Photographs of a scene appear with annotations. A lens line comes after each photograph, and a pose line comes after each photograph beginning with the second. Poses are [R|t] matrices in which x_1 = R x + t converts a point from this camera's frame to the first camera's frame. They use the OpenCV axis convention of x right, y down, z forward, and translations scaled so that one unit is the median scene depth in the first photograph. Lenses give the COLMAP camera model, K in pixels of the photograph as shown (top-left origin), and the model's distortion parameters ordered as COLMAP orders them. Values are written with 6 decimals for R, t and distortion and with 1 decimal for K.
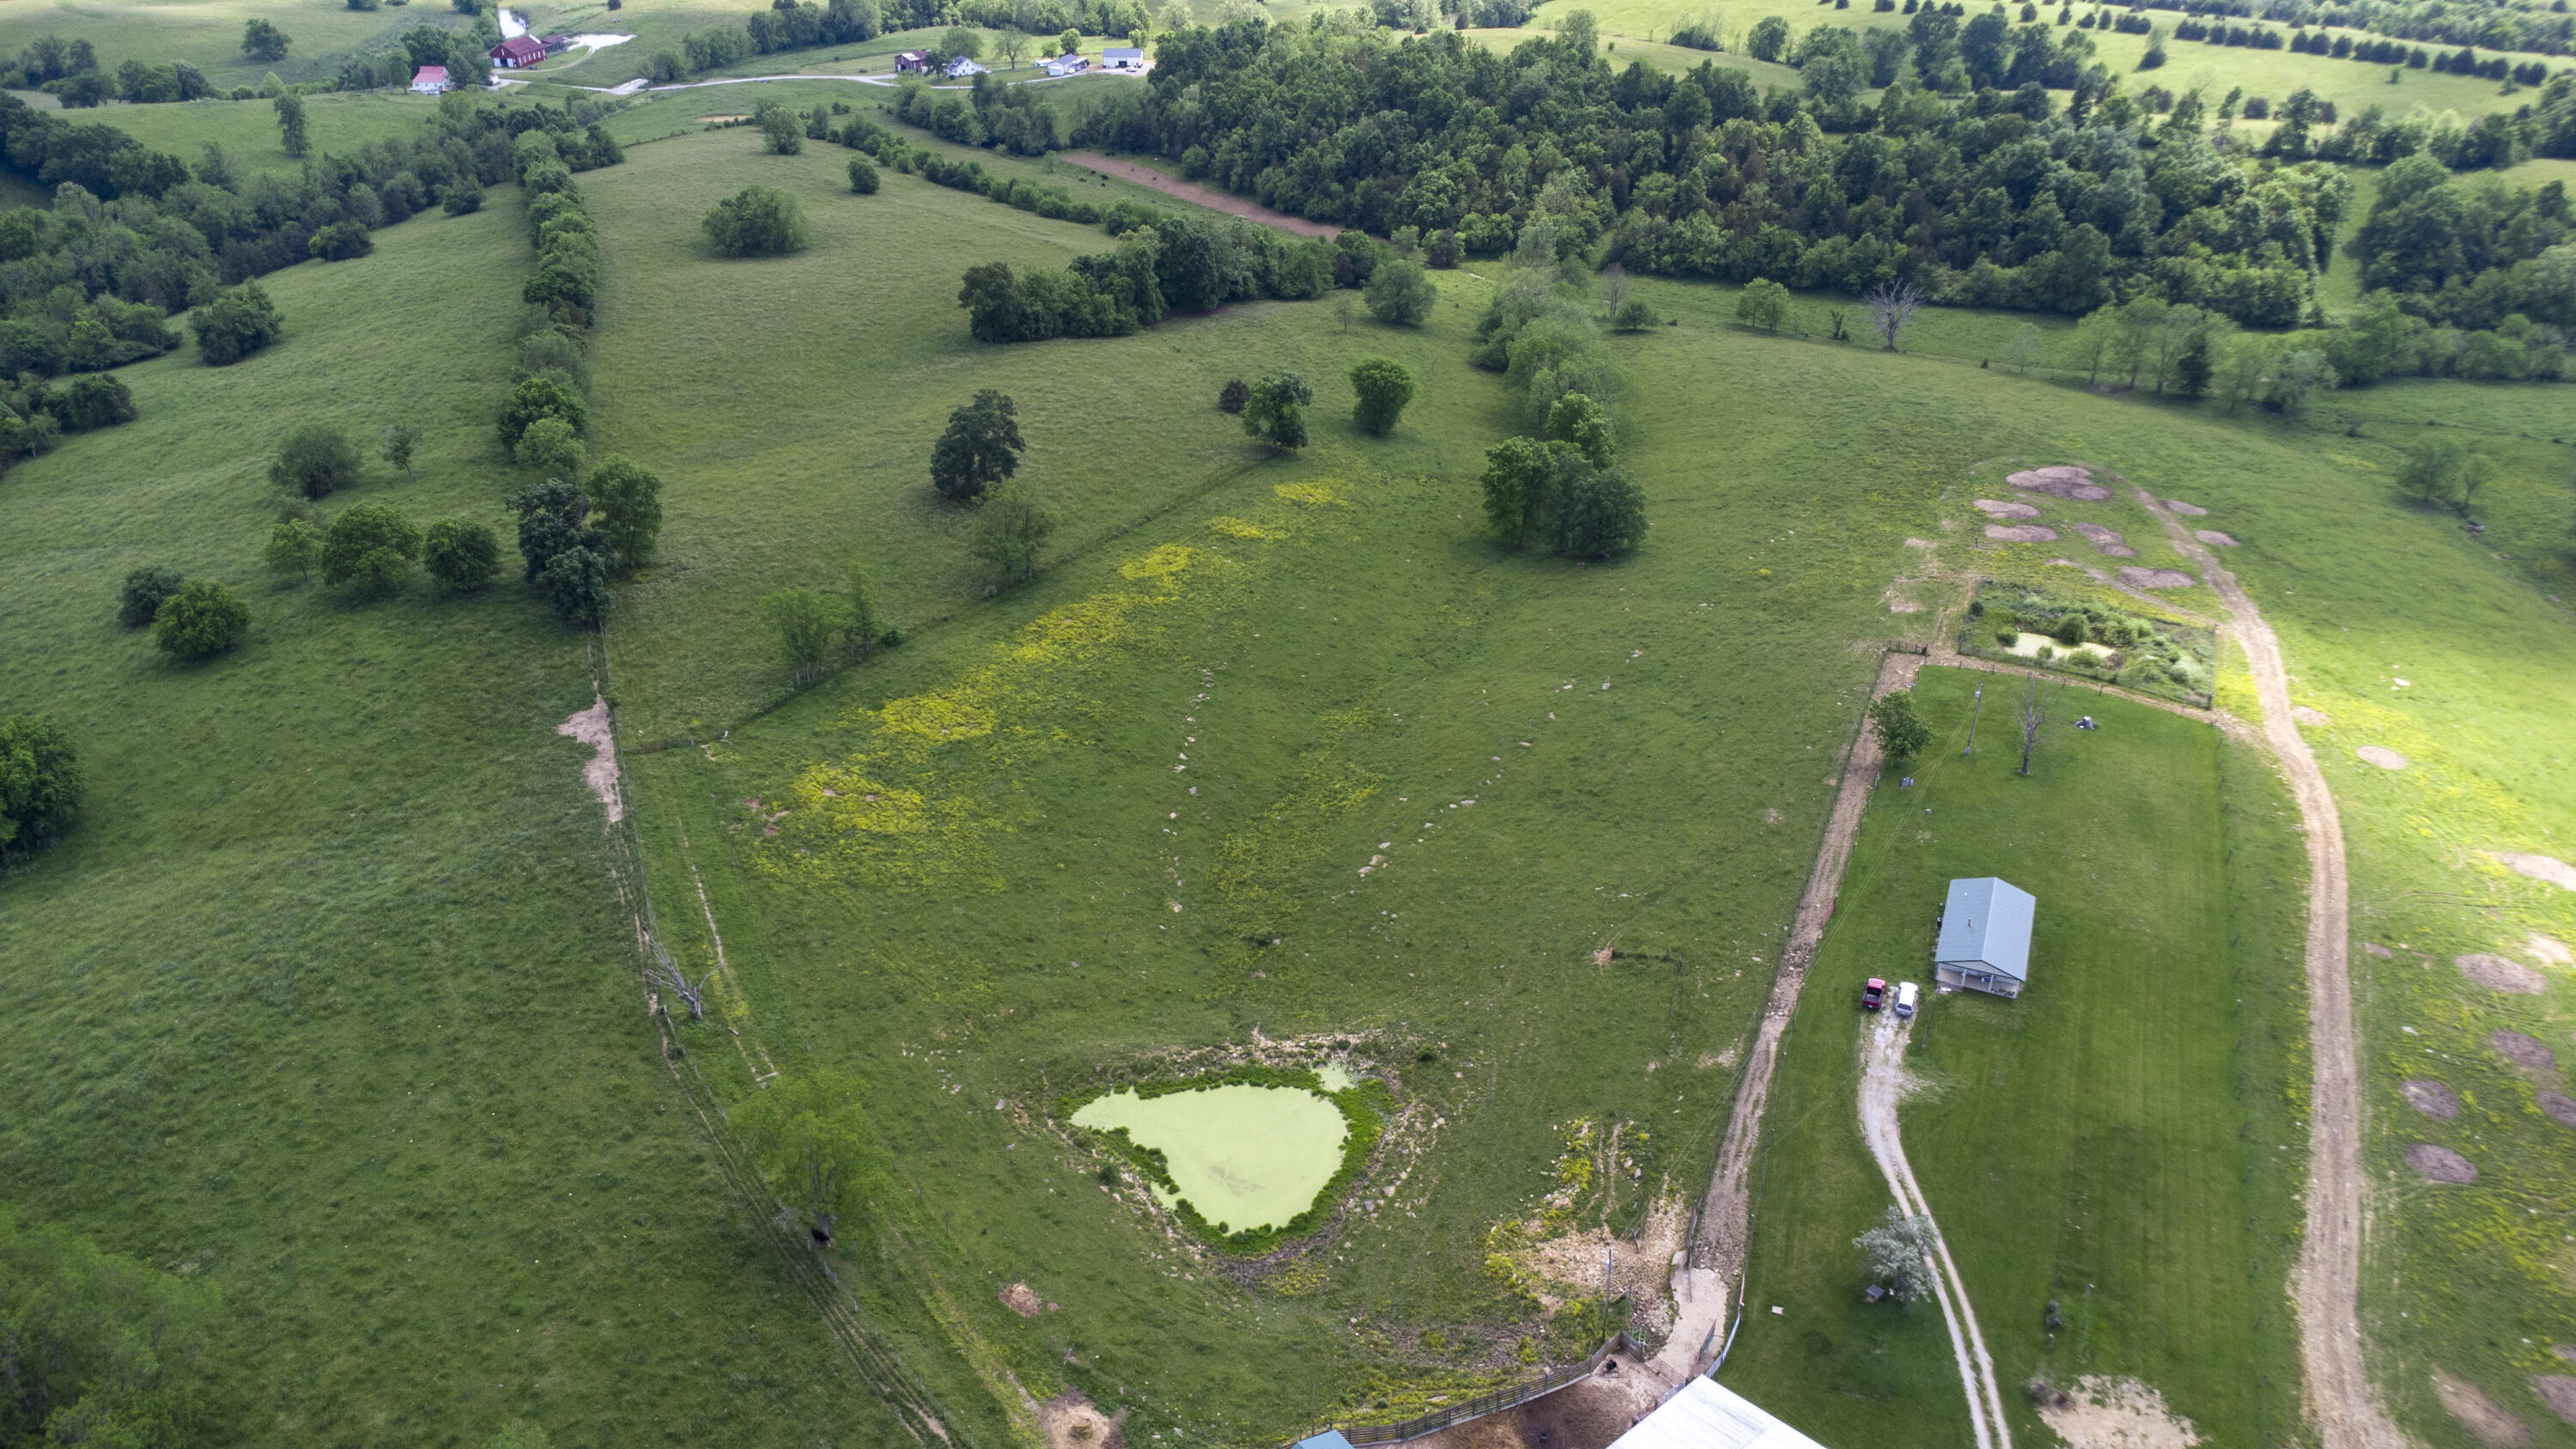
lens RADIAL K [[1880.4, 0, 1297.2], [0, 1880.4, 715.6], [0, 0, 1]] dist [0.049411, -0.070429]
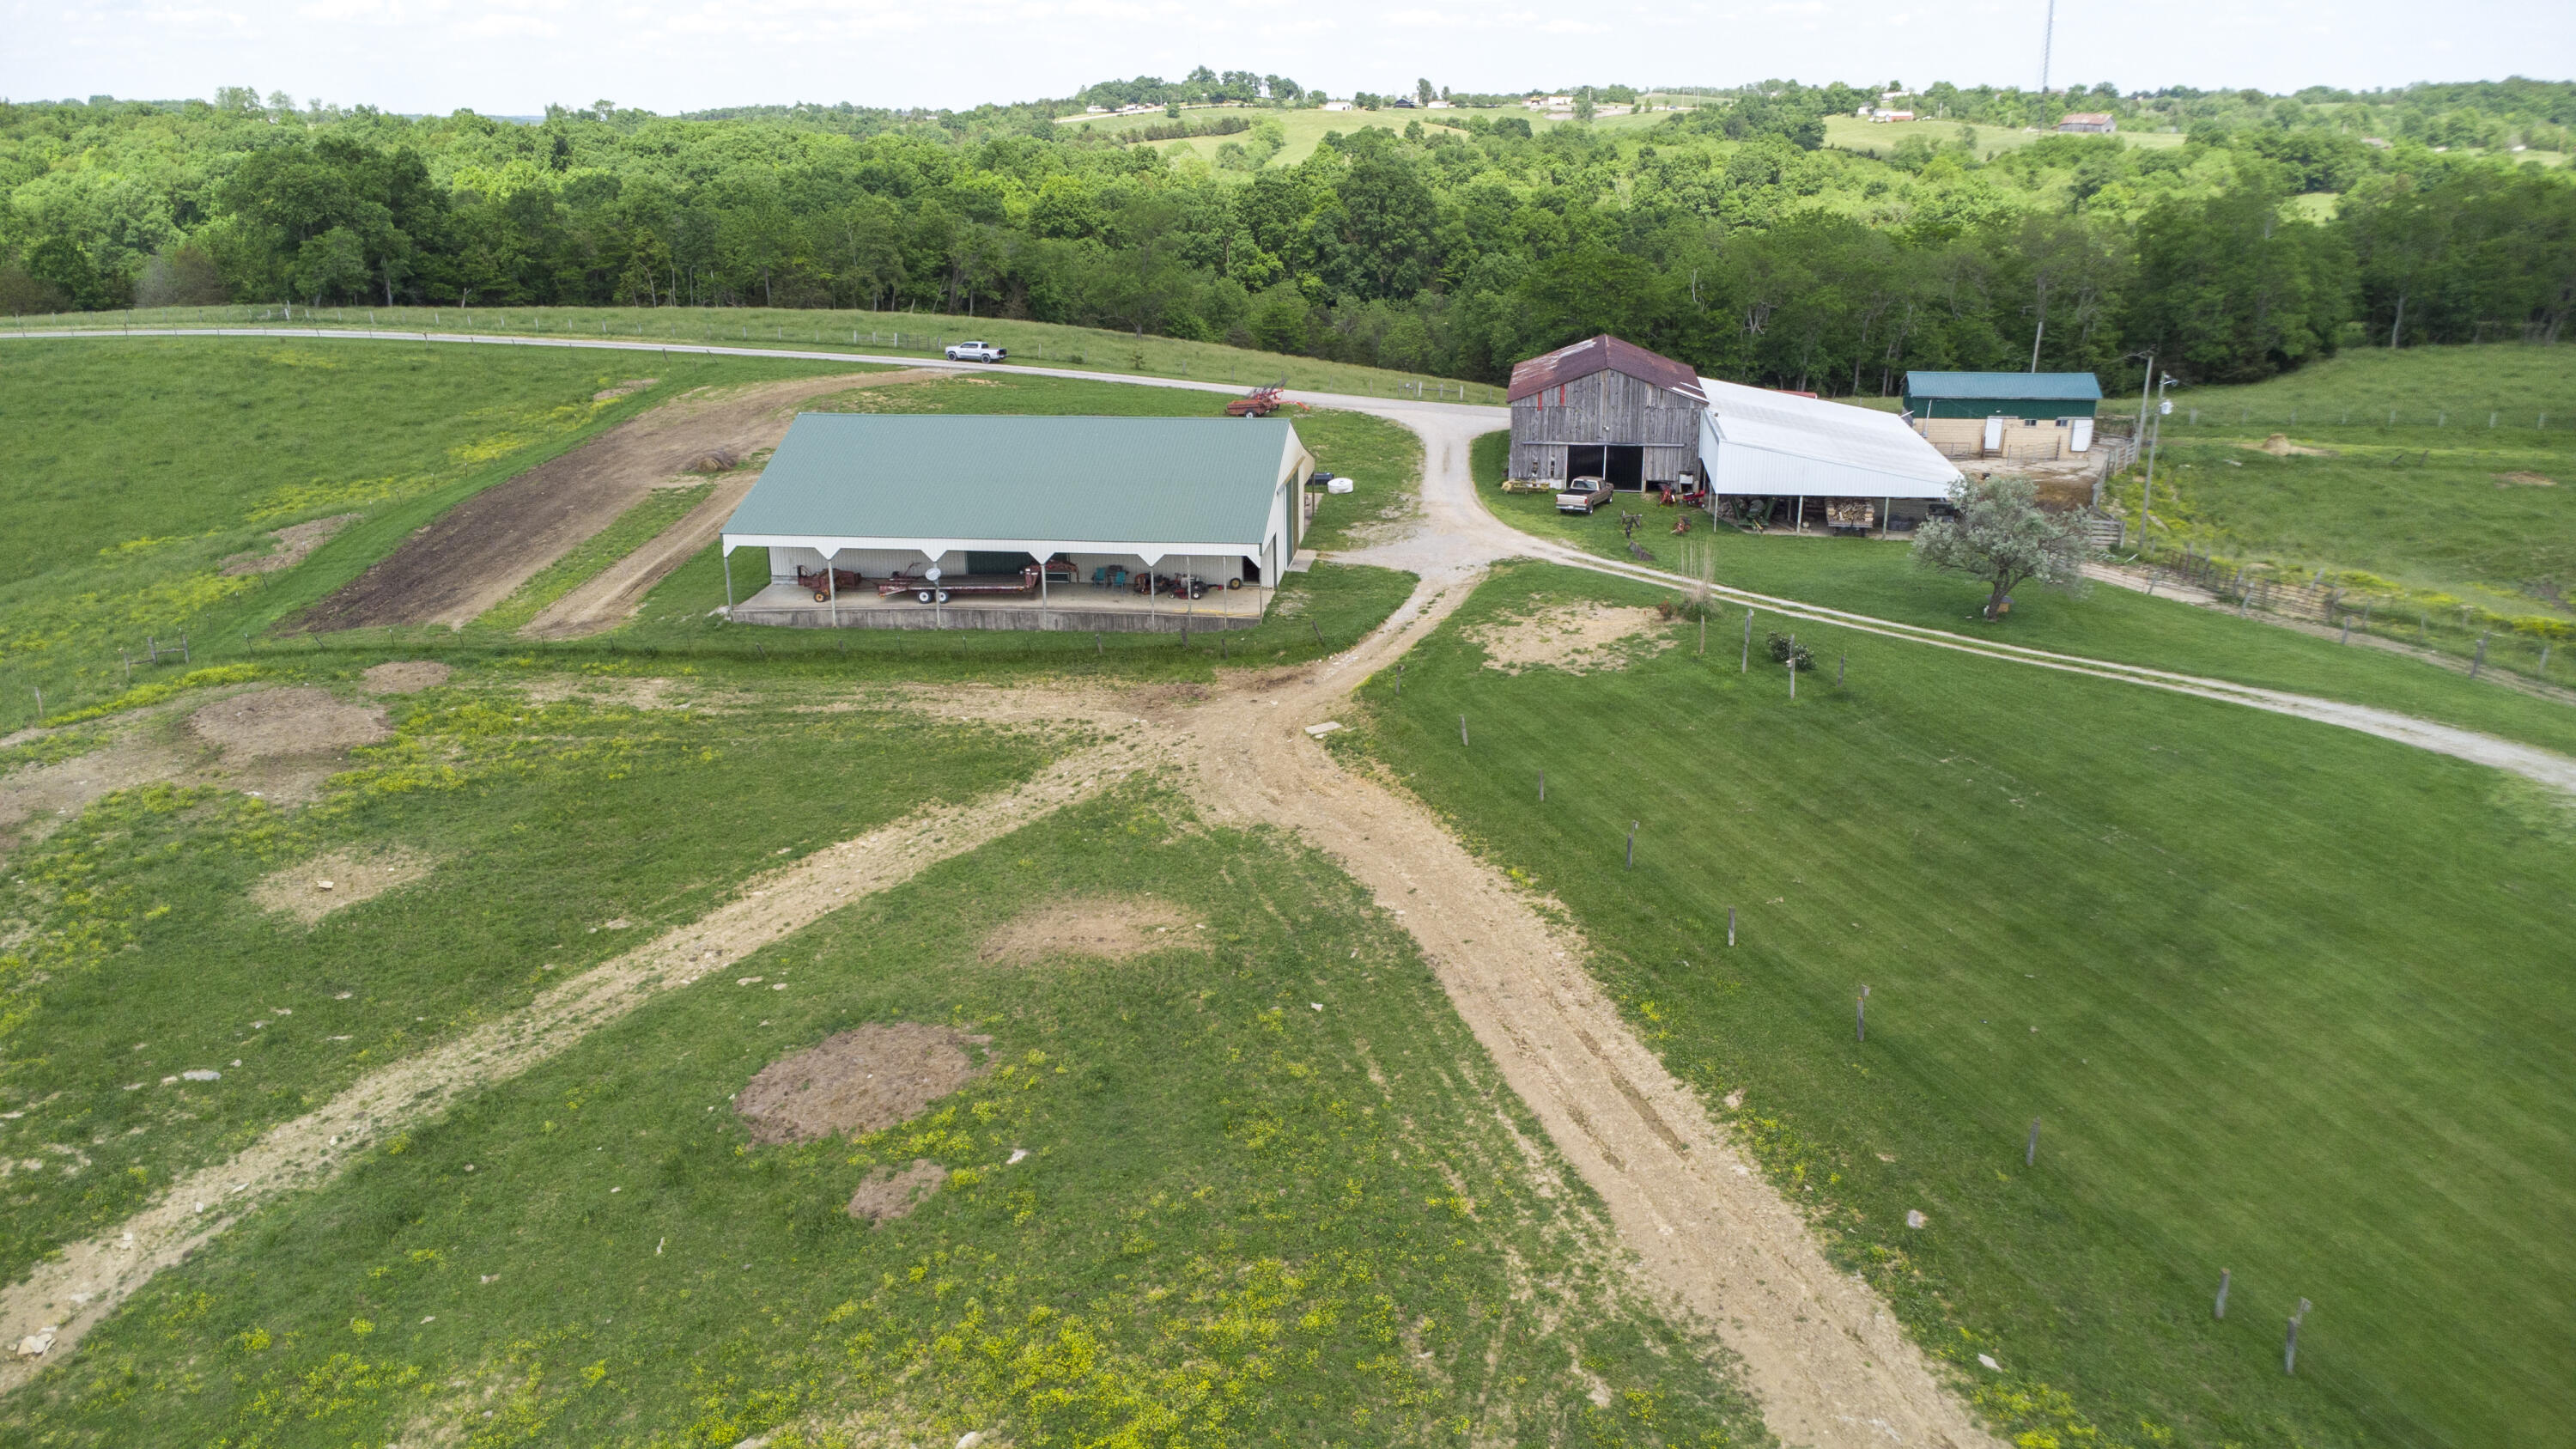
lens RADIAL K [[1879.9, 0, 1296.8], [0, 1879.9, 727.6], [0, 0, 1]] dist [0.044889, -0.068137]
pose [[-0.740391, 0.210690, -0.638303, 0.261959], [-0.317537, 0.727336, 0.608402, 0.016406], [0.592445, 0.653140, -0.471611, 0.366205]]
